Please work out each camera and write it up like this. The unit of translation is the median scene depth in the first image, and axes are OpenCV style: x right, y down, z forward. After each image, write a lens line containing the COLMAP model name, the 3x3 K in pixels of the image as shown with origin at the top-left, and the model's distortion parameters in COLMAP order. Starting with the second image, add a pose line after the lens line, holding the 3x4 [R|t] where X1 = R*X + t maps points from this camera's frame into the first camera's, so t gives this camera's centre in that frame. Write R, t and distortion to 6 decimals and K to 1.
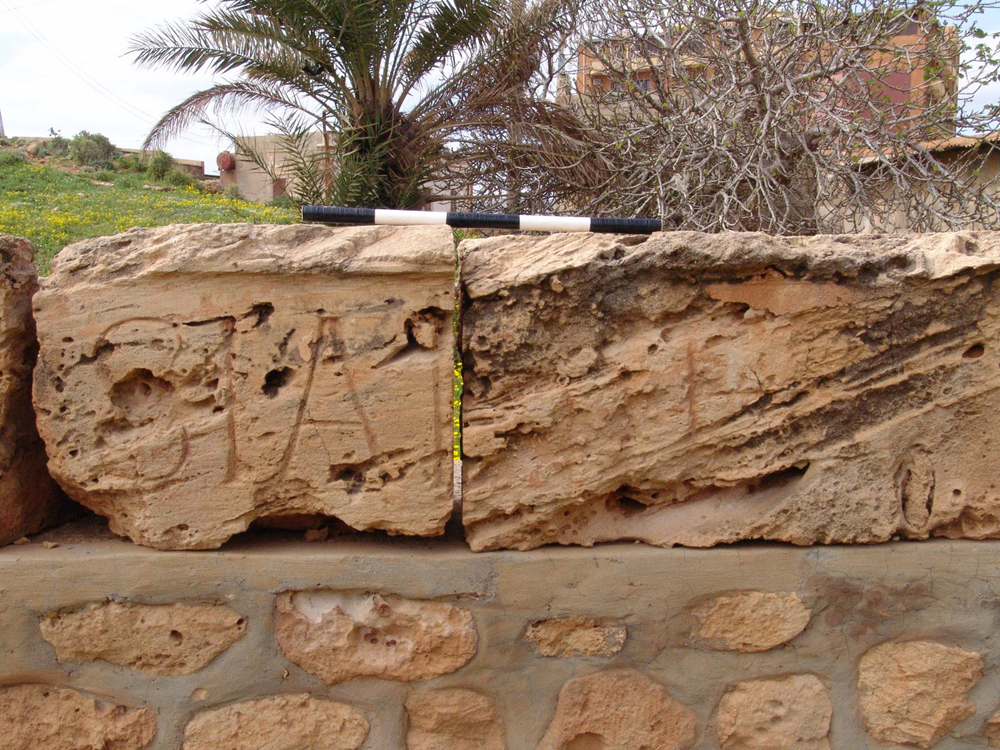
lens RADIAL K [[1110.5, 0, 500.0], [0, 1110.5, 375.0], [0, 0, 1]] dist [-0.028404, 0.074654]
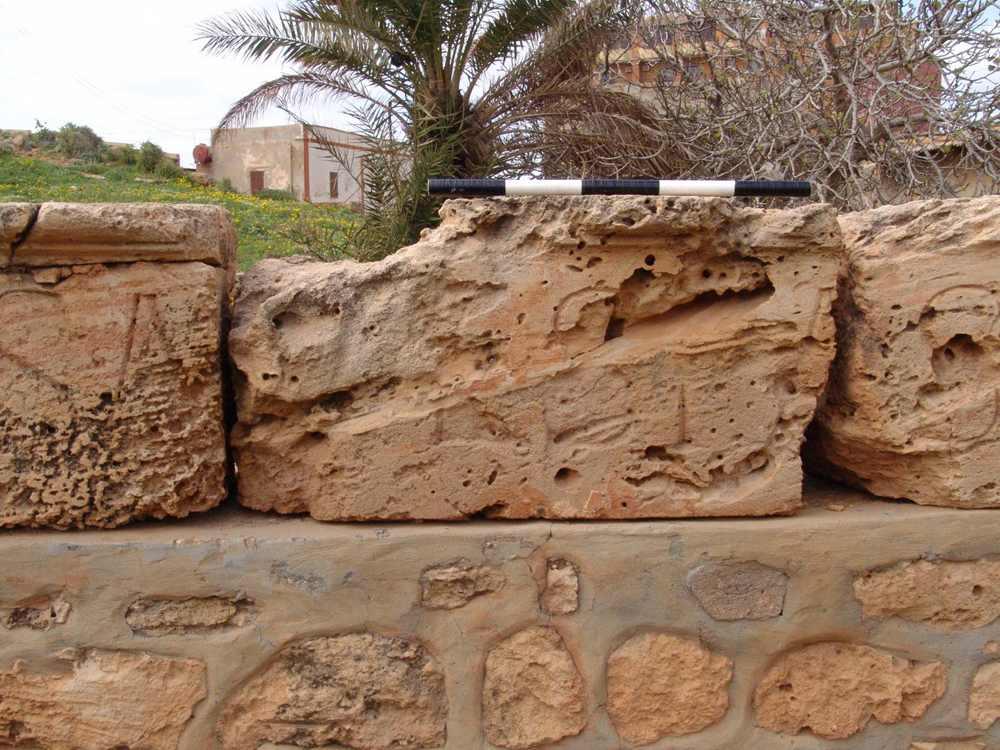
lens RADIAL K [[1110.5, 0, 500.0], [0, 1110.5, 375.0], [0, 0, 1]] dist [-0.028404, 0.074654]
pose [[0.997494, -0.015294, 0.069076, -0.789675], [0.014913, 0.999871, 0.006030, 0.018869], [-0.069159, -0.004985, 0.997593, -0.008325]]
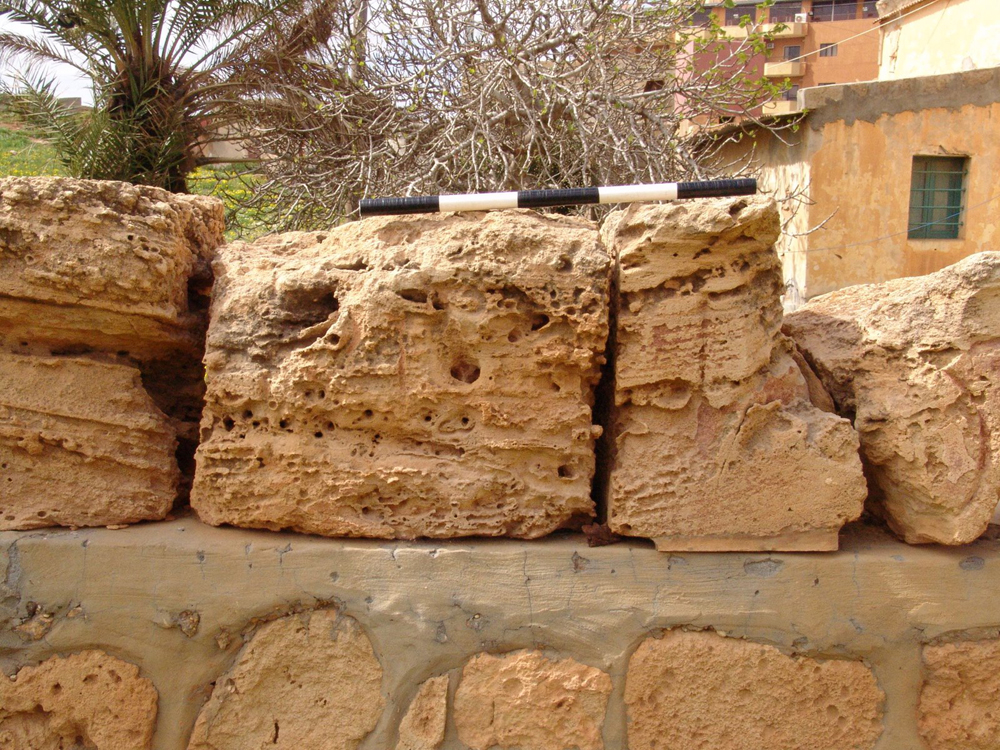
lens RADIAL K [[1145.3, 0, 500.0], [0, 1145.3, 375.0], [0, 0, 1]] dist [-0.099387, 0.274454]
pose [[0.994710, 0.051564, -0.088840, 1.733181], [-0.050206, 0.998586, 0.017448, -0.023254], [0.089614, -0.012895, 0.995893, 0.231313]]
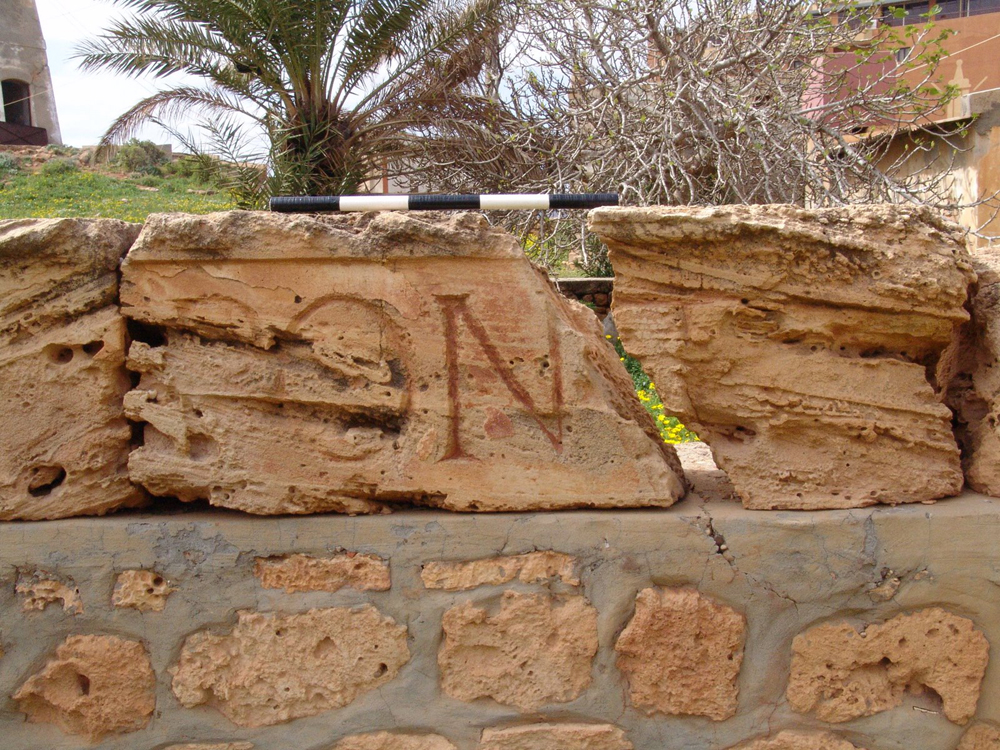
lens RADIAL K [[1145.3, 0, 500.0], [0, 1145.3, 375.0], [0, 0, 1]] dist [-0.099387, 0.274454]
pose [[0.991810, 0.000371, -0.127723, 1.087569], [-0.000675, 0.999997, -0.002341, 0.014516], [0.127722, 0.002409, 0.991807, 0.010017]]
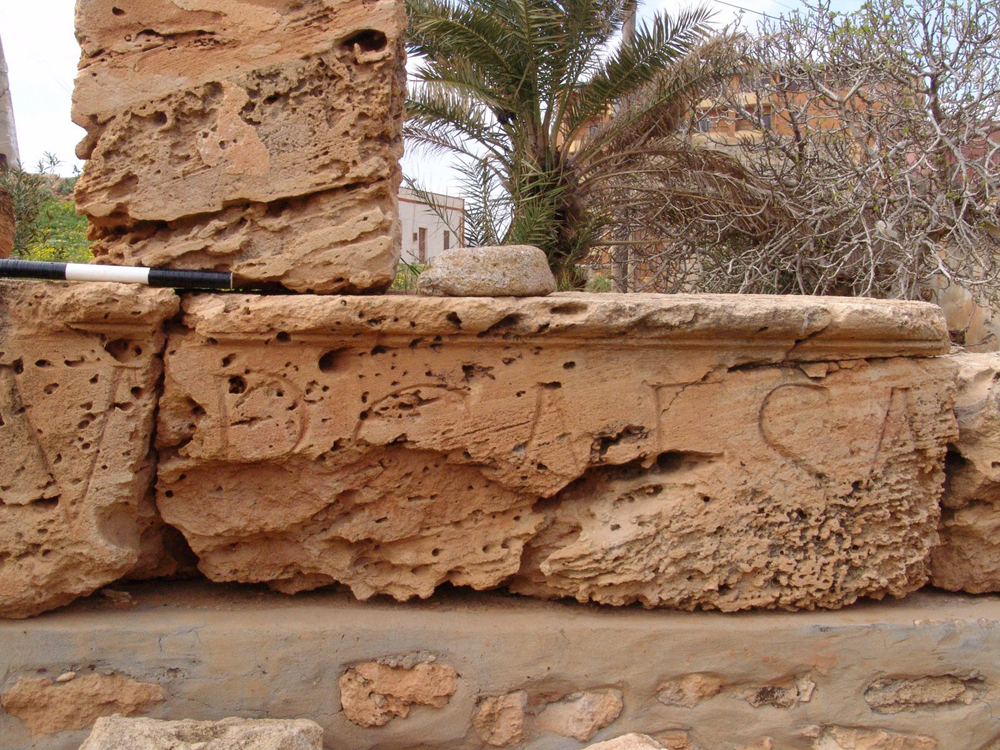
lens RADIAL K [[1123.6, 0, 500.0], [0, 1123.6, 375.0], [0, 0, 1]] dist [-0.076875, 0.220142]
pose [[0.994534, -0.008431, 0.104073, -1.504808], [0.012085, 0.999330, -0.034533, -0.030990], [-0.103712, 0.035602, 0.993970, -0.009823]]
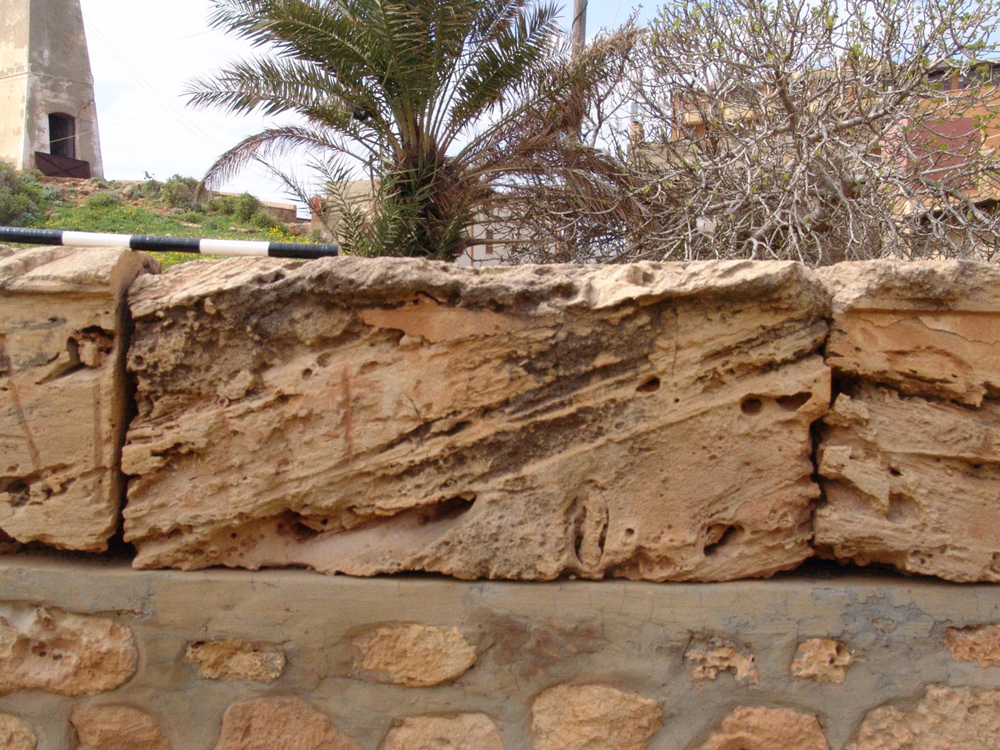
lens RADIAL K [[1123.6, 0, 500.0], [0, 1123.6, 375.0], [0, 0, 1]] dist [-0.076875, 0.220142]
pose [[0.994529, 0.026706, -0.100988, 0.400208], [-0.031094, 0.998628, -0.042125, 0.014901], [0.099724, 0.045034, 0.993995, 0.014152]]
